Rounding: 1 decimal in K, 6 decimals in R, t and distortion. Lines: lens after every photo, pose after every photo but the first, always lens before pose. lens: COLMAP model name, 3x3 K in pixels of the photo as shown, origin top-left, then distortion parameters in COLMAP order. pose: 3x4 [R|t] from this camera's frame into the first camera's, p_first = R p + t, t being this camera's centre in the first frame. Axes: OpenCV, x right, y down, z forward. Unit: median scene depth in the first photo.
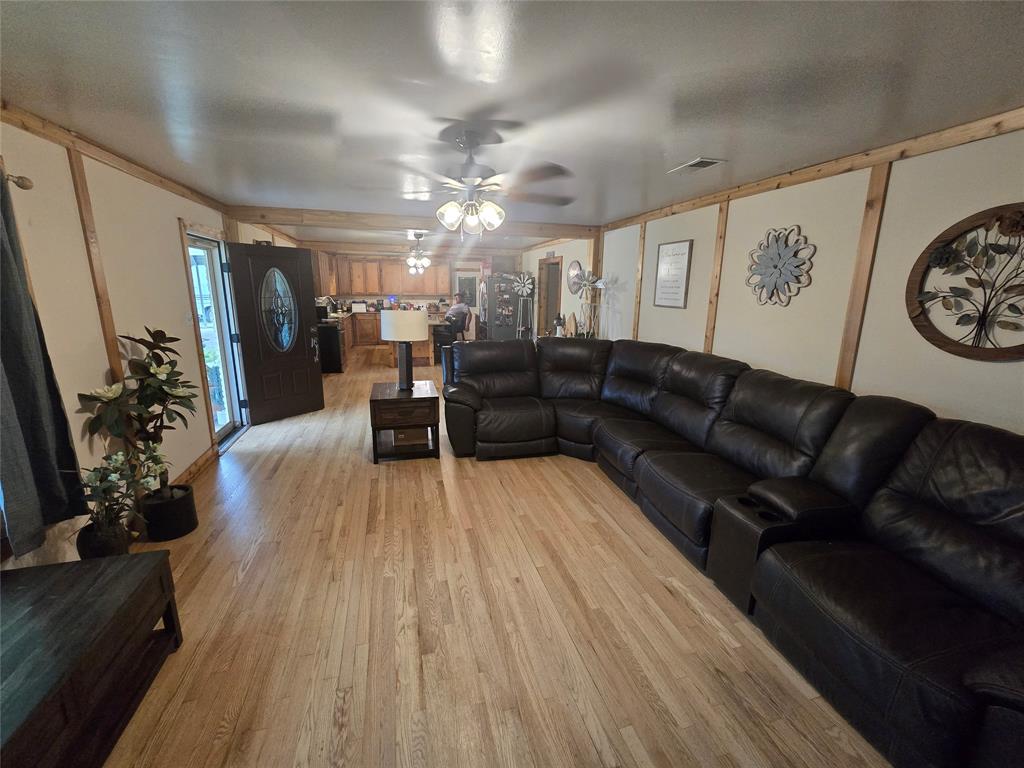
lens RADIAL K [[420.1, 0, 511.1], [0, 420.1, 380.1], [0, 0, 1]] dist [-0.004854, 0.001045]
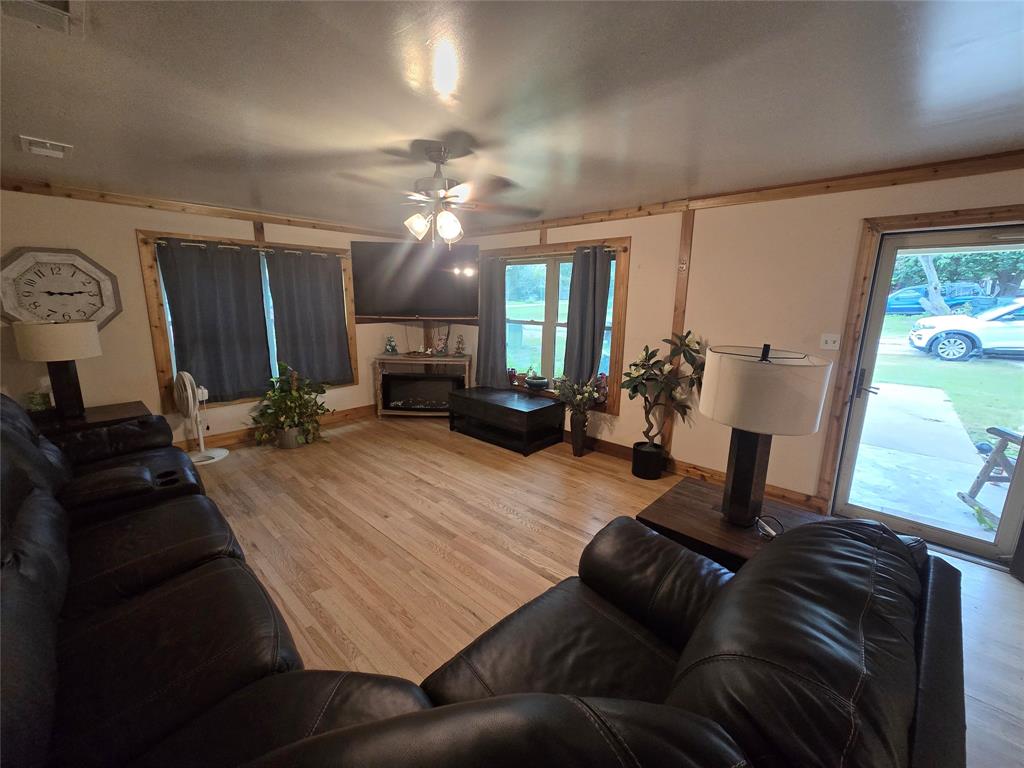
lens RADIAL K [[420.1, 0, 509.6], [0, 420.1, 384.2], [0, 0, 1]] dist [-0.004854, 0.001045]
pose [[-0.851231, 0.081748, -0.518384, 0.323575], [-0.141637, 0.915349, 0.376929, -0.434710], [0.505316, 0.394277, -0.767595, 1.996718]]
